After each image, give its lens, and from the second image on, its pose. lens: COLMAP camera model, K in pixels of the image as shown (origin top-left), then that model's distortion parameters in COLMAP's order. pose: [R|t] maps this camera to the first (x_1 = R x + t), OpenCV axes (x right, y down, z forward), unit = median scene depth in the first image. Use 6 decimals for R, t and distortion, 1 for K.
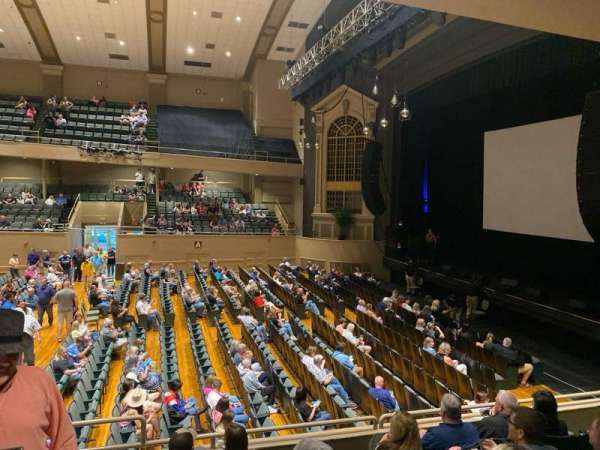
lens RADIAL K [[454.9, 0, 297.4], [0, 454.9, 225.2], [0, 0, 1]] dist [0.010514, -0.003202]
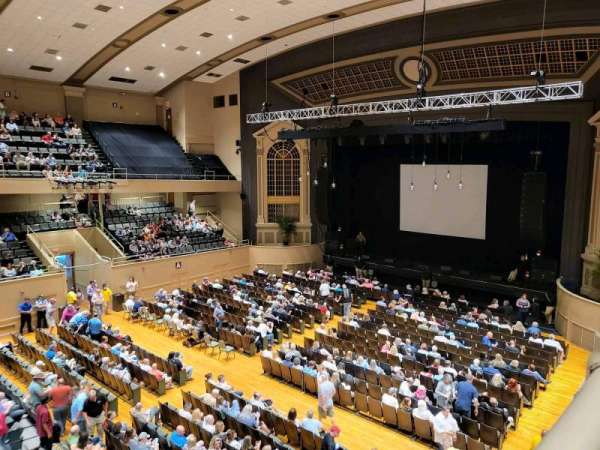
lens RADIAL K [[458.9, 0, 306.0], [0, 458.9, 221.5], [0, 0, 1]] dist [-0.059644, 0.103788]
pose [[0.841365, -0.087136, 0.533397, -0.483780], [0.055044, 0.995601, 0.075817, -0.114024], [-0.537657, -0.034430, 0.842460, -0.053815]]
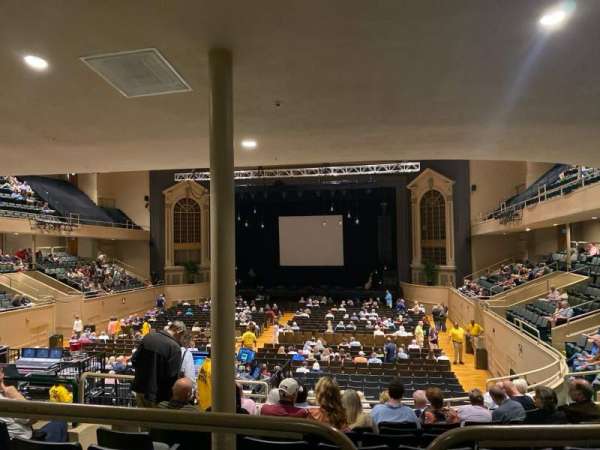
lens RADIAL K [[454.9, 0, 297.4], [0, 454.9, 225.2], [0, 0, 1]] dist [0.010514, -0.003202]
pose [[0.464850, -0.004415, 0.885379, -0.975795], [0.089013, 0.995154, -0.041772, -0.059024], [-0.880904, 0.098228, 0.462990, 0.021013]]
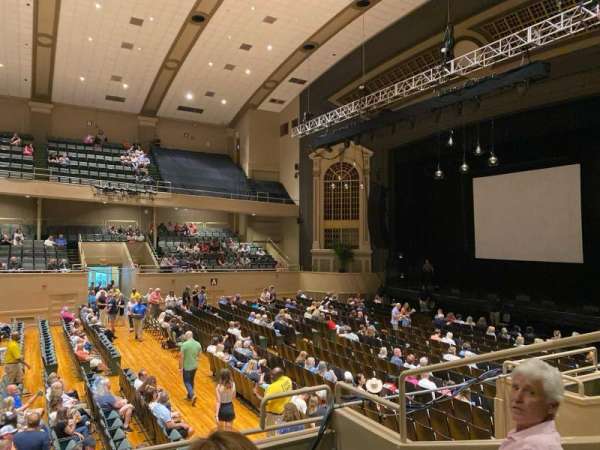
lens RADIAL K [[451.9, 0, 299.1], [0, 451.9, 226.9], [0, 0, 1]] dist [0.046435, -0.069066]
pose [[0.971890, -0.007586, 0.235312, -0.248299], [0.030208, 0.995238, -0.092681, 0.018255], [-0.233489, 0.097184, 0.967491, -0.039833]]
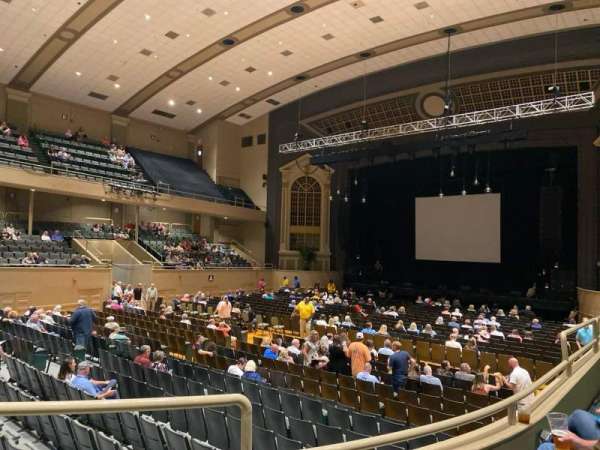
lens RADIAL K [[451.9, 0, 299.1], [0, 451.9, 226.9], [0, 0, 1]] dist [0.046435, -0.069066]
pose [[0.829074, 0.029452, 0.558363, -0.605618], [0.029536, 0.994911, -0.096335, 0.027684], [-0.558359, 0.096361, 0.823984, -0.043020]]
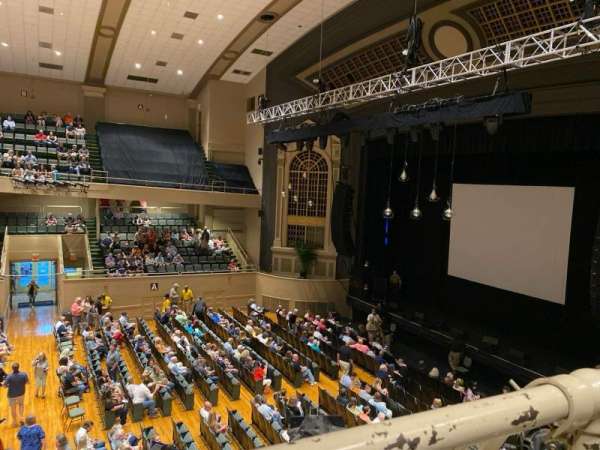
lens RADIAL K [[454.9, 0, 297.4], [0, 454.9, 225.2], [0, 0, 1]] dist [0.010514, -0.003202]
pose [[0.976112, 0.006482, 0.217169, -0.125393], [-0.012513, 0.999573, 0.026408, -0.099822], [-0.216905, -0.028495, 0.975777, 0.040882]]
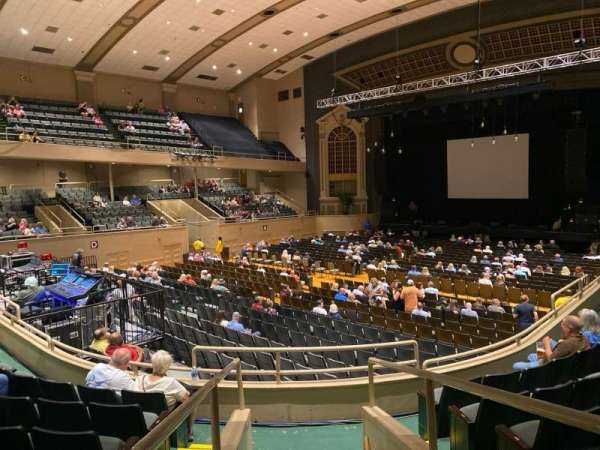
lens RADIAL K [[450.0, 0, 290.4], [0, 450.0, 222.7], [0, 0, 1]] dist [0.040973, -0.063846]
pose [[0.864980, -0.094512, 0.492825, -0.708764], [0.085319, 0.995503, 0.041167, -0.015678], [-0.494499, 0.006438, 0.869154, -0.118054]]
